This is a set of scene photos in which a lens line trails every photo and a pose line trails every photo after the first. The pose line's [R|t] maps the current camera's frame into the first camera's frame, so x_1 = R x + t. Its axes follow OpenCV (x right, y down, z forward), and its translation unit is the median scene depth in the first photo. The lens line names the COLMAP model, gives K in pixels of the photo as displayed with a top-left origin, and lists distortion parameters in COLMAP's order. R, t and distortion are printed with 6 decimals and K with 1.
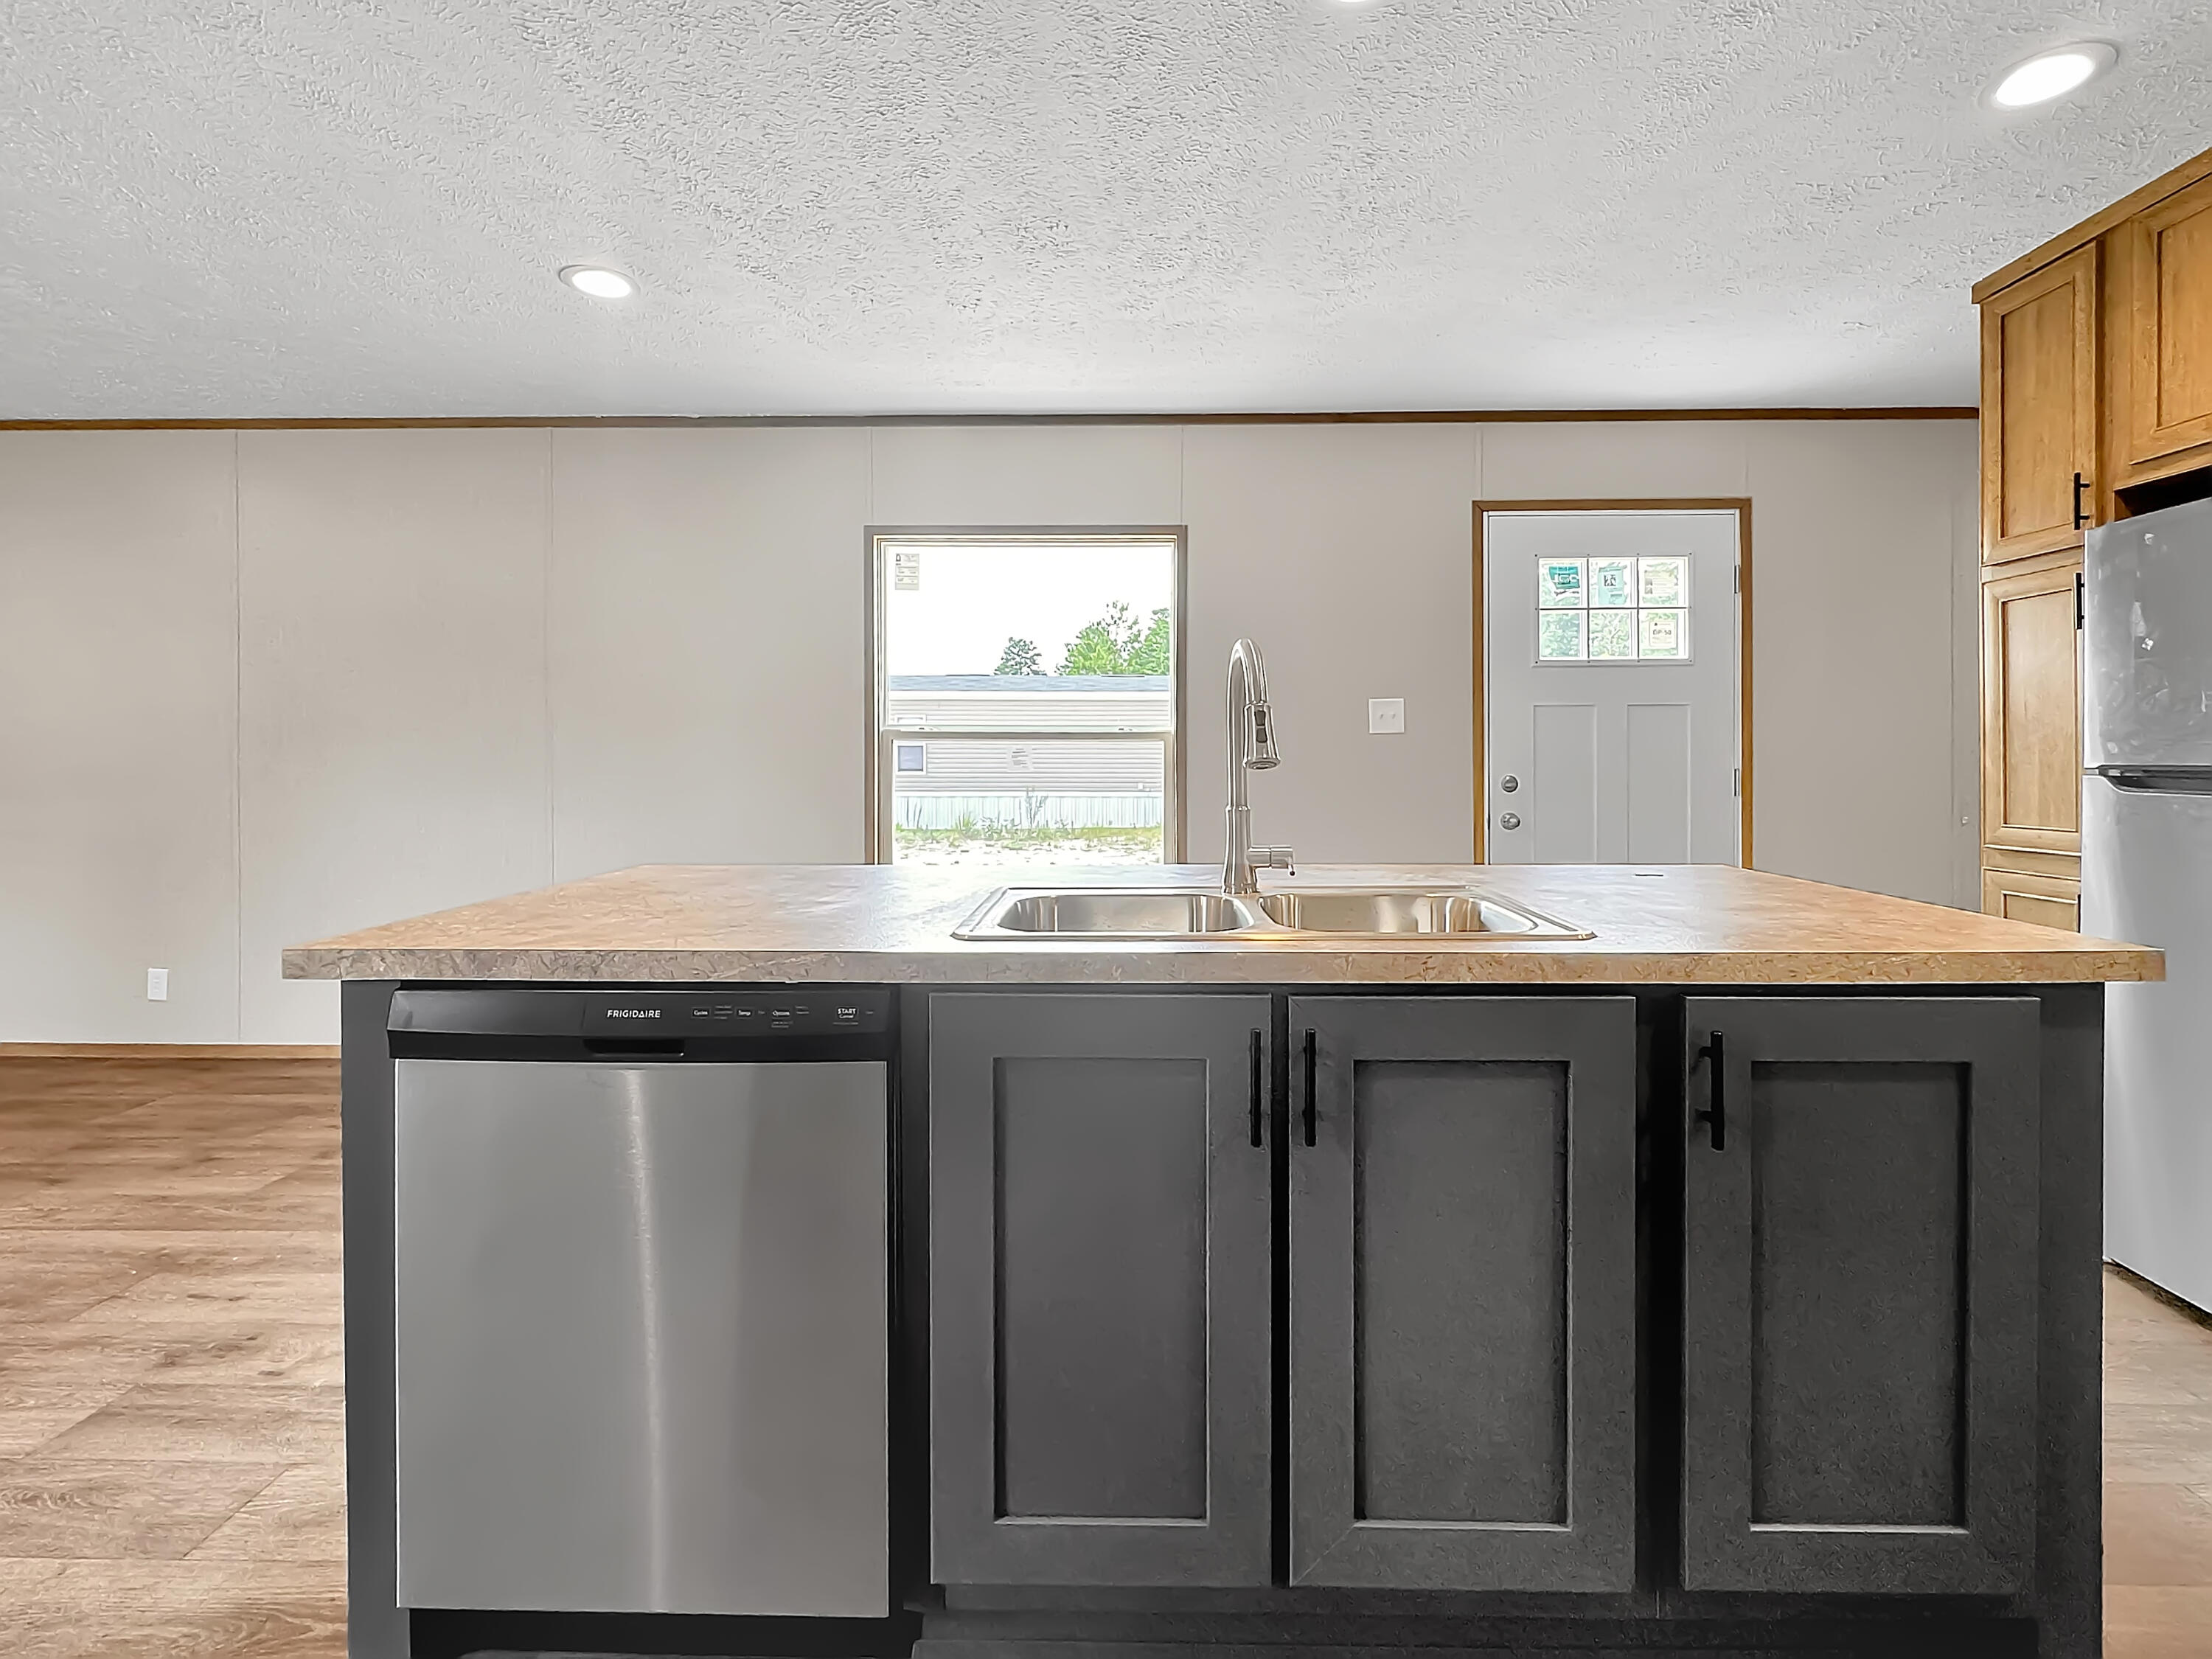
lens RADIAL K [[1029.4, 0, 1122.9], [0, 1029.4, 763.3], [0, 0, 1]] dist [-0.000294, 0.000134]
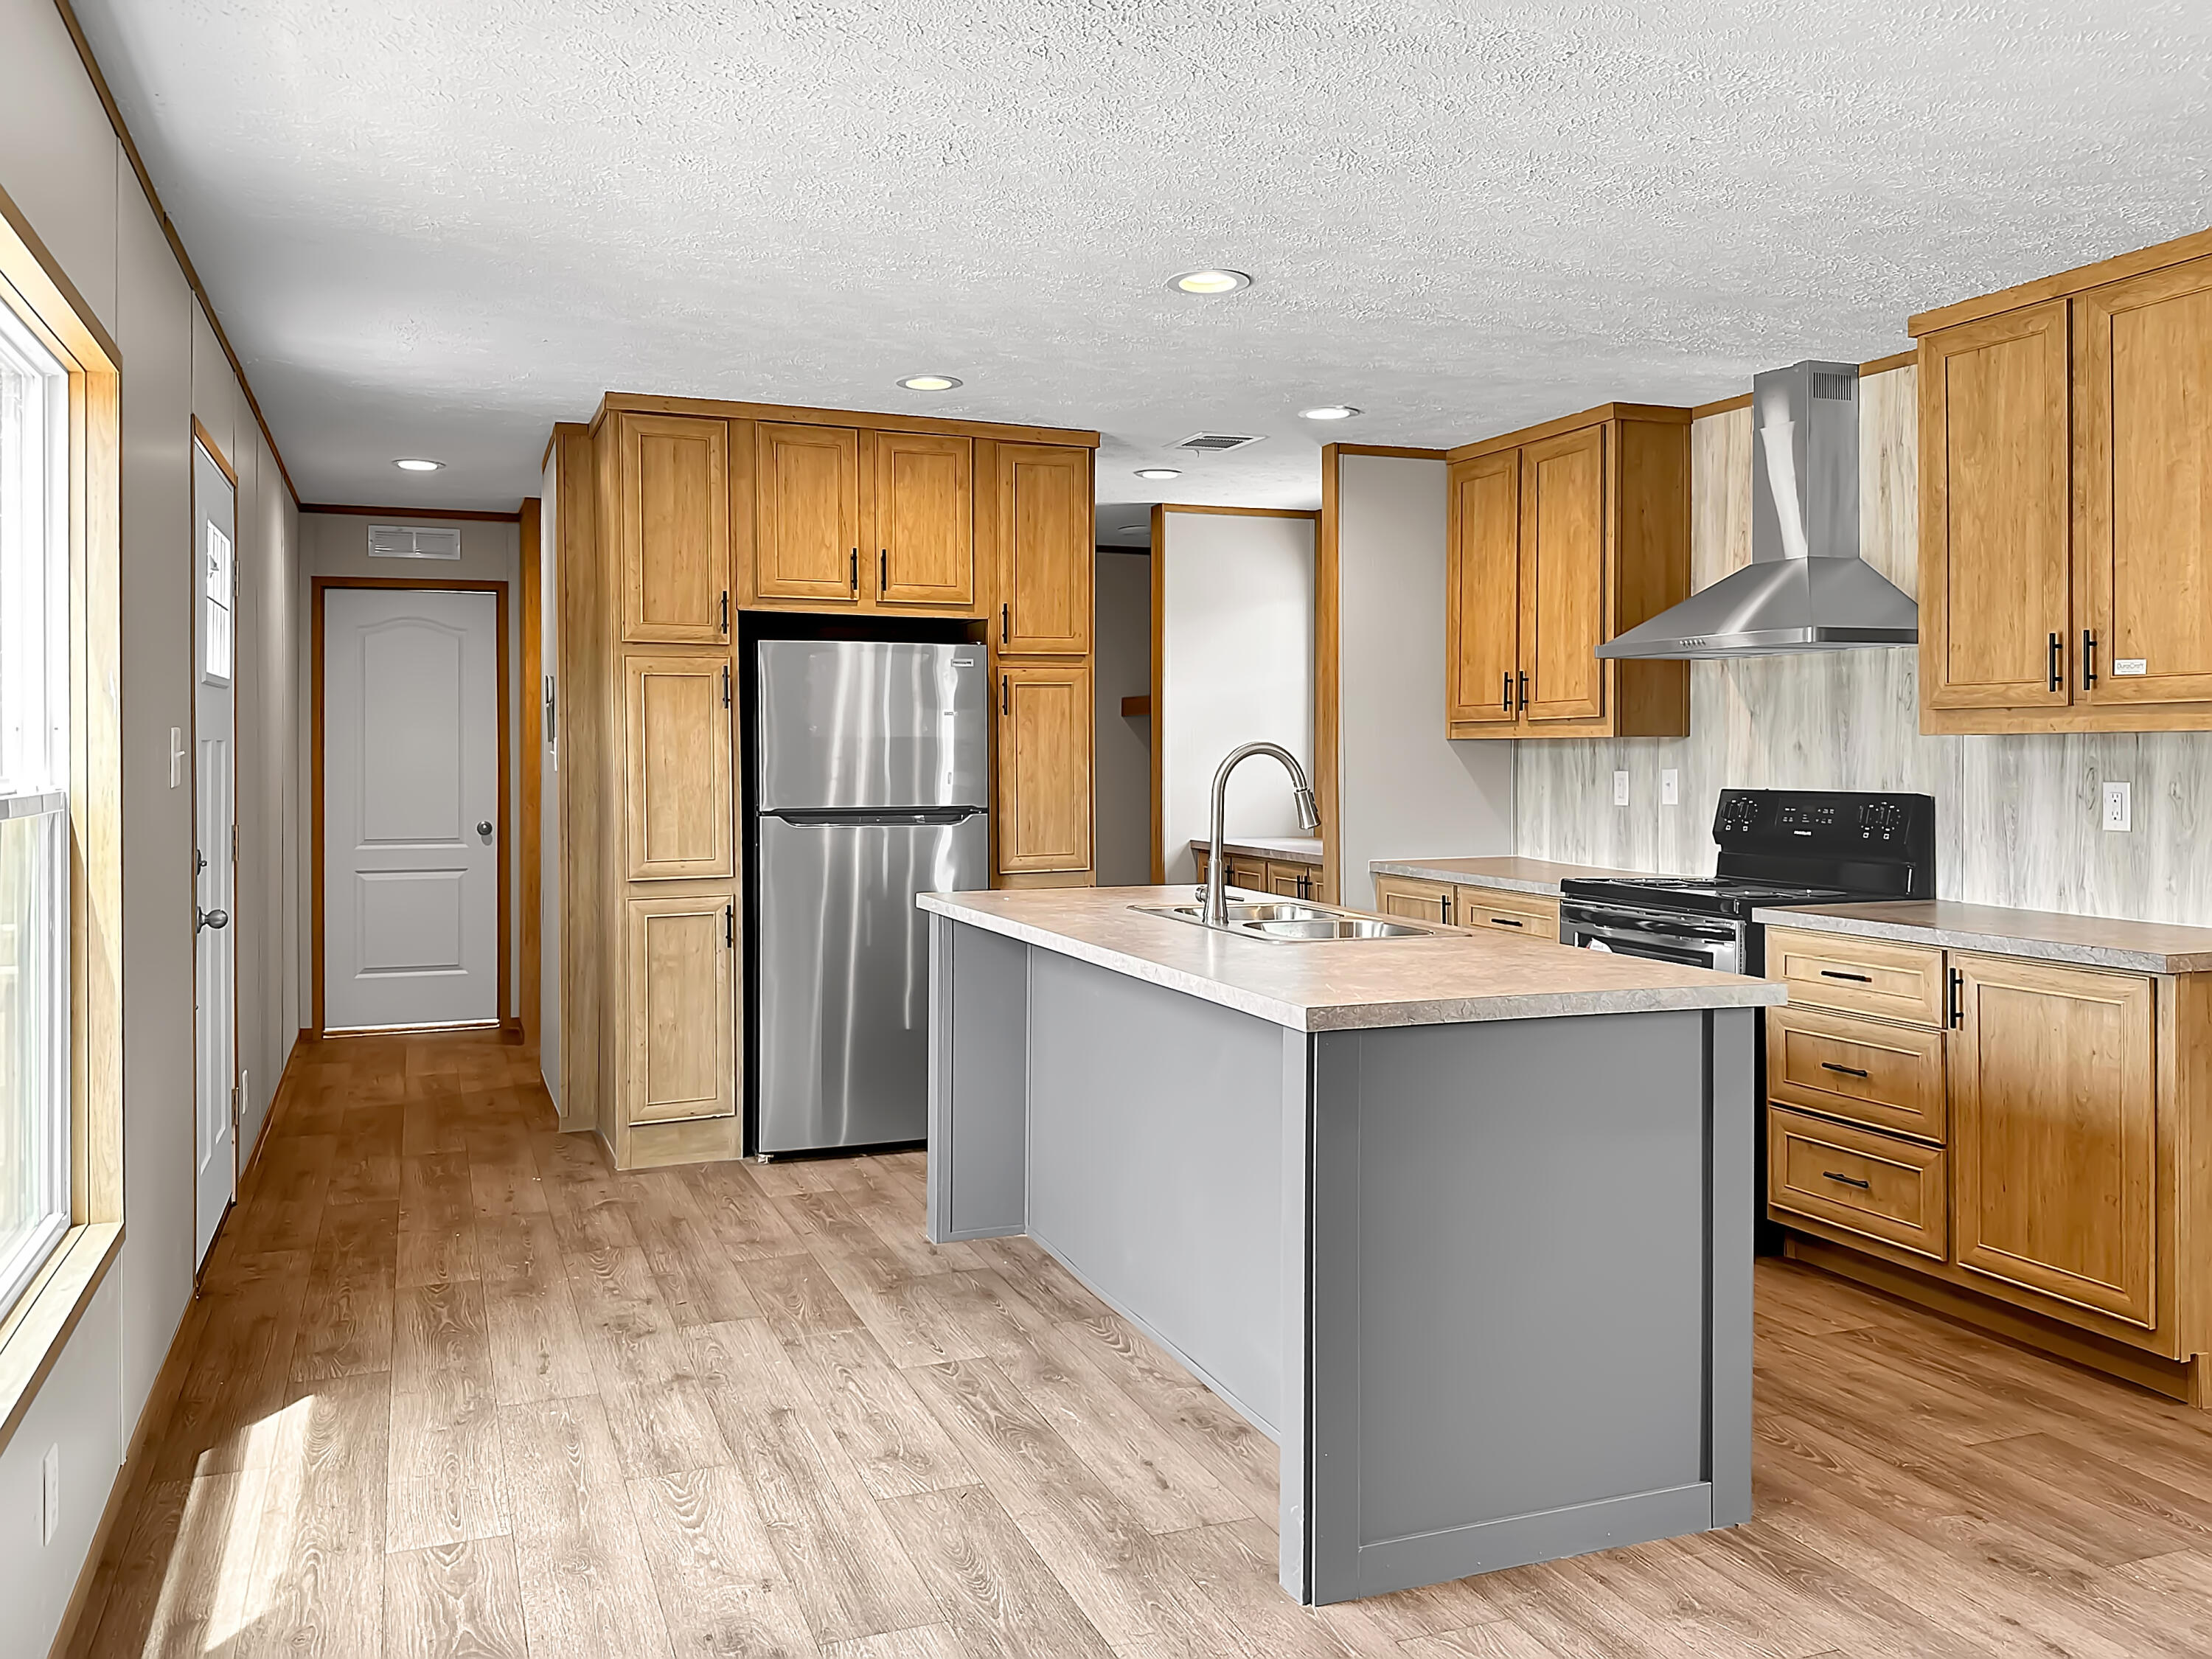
lens RADIAL K [[1681.0, 0, 1059.6], [0, 1681.0, 801.6], [0, 0, 1]] dist [0.096254, -0.163546]
pose [[-0.361647, -0.026146, 0.931949, -1.150374], [0.008193, 0.999479, 0.031220, -0.066042], [-0.932279, 0.018926, -0.361244, 1.246604]]
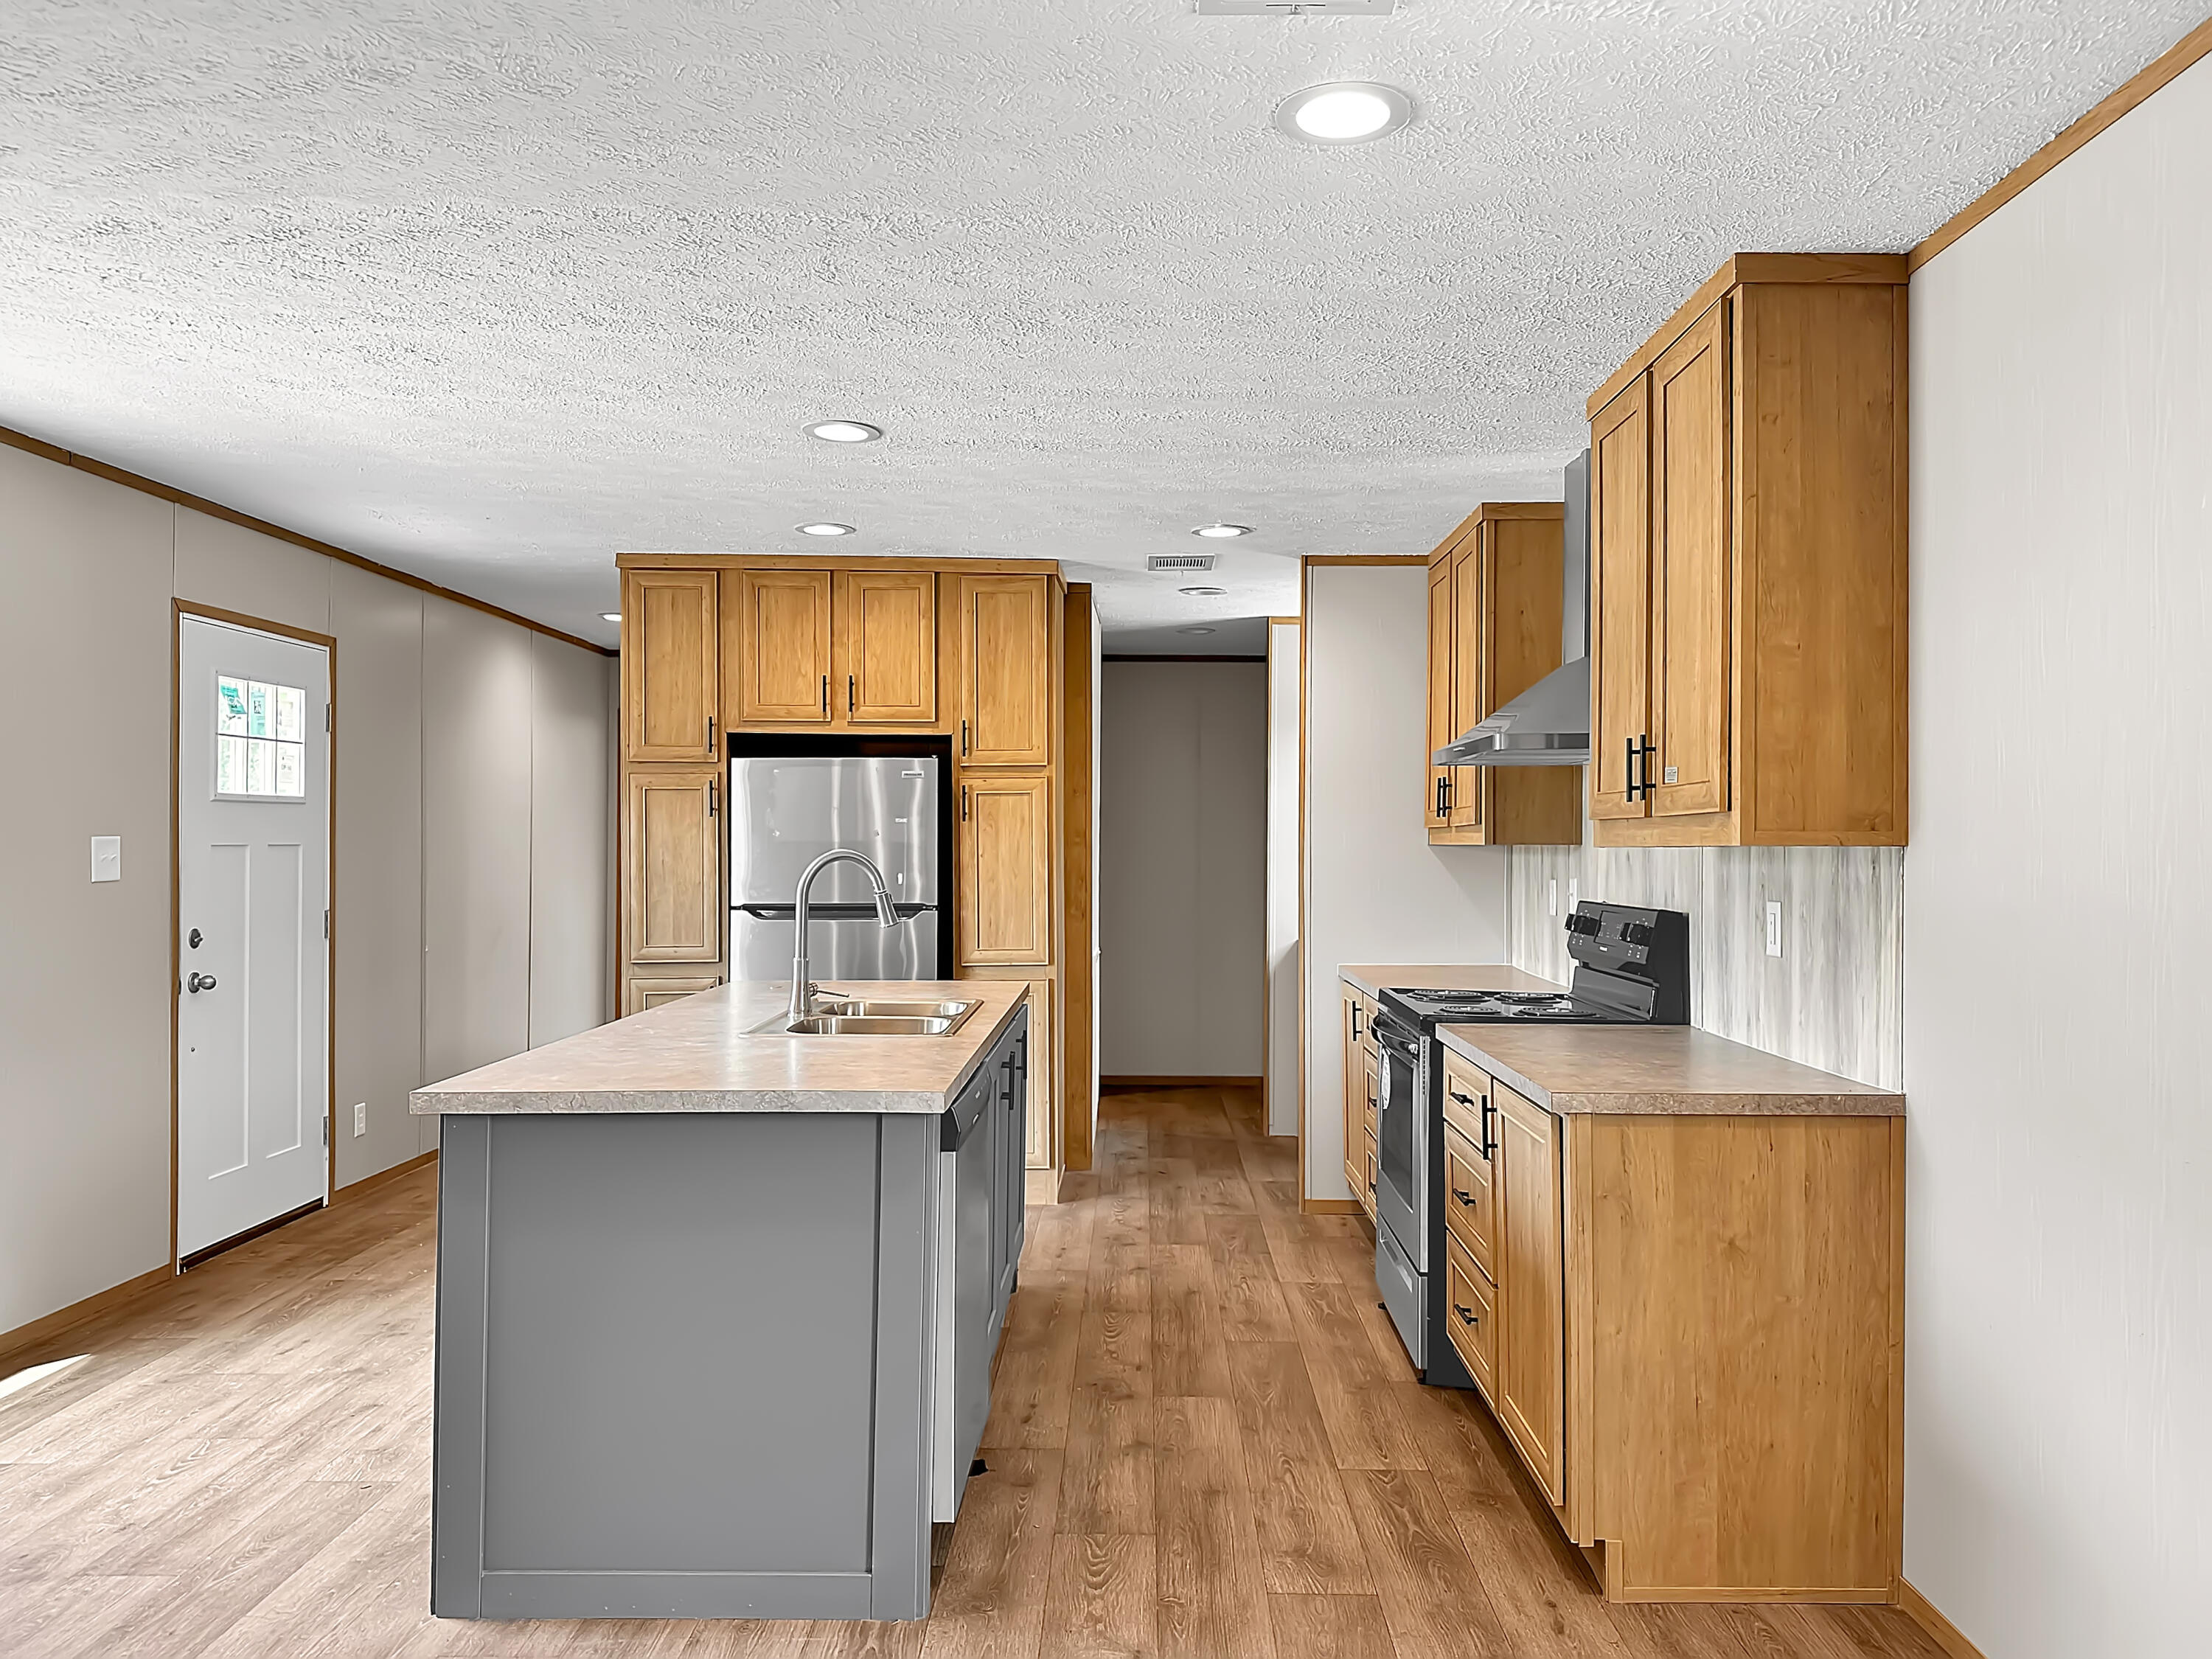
lens RADIAL K [[1654.3, 0, 1094.4], [0, 1654.3, 833.9], [0, 0, 1]] dist [0.198160, -0.319542]
pose [[0.009291, 0.007949, 0.999925, -1.434041], [0.004367, 0.999959, -0.007990, -0.072791], [-0.999947, 0.004441, 0.009256, 0.353412]]
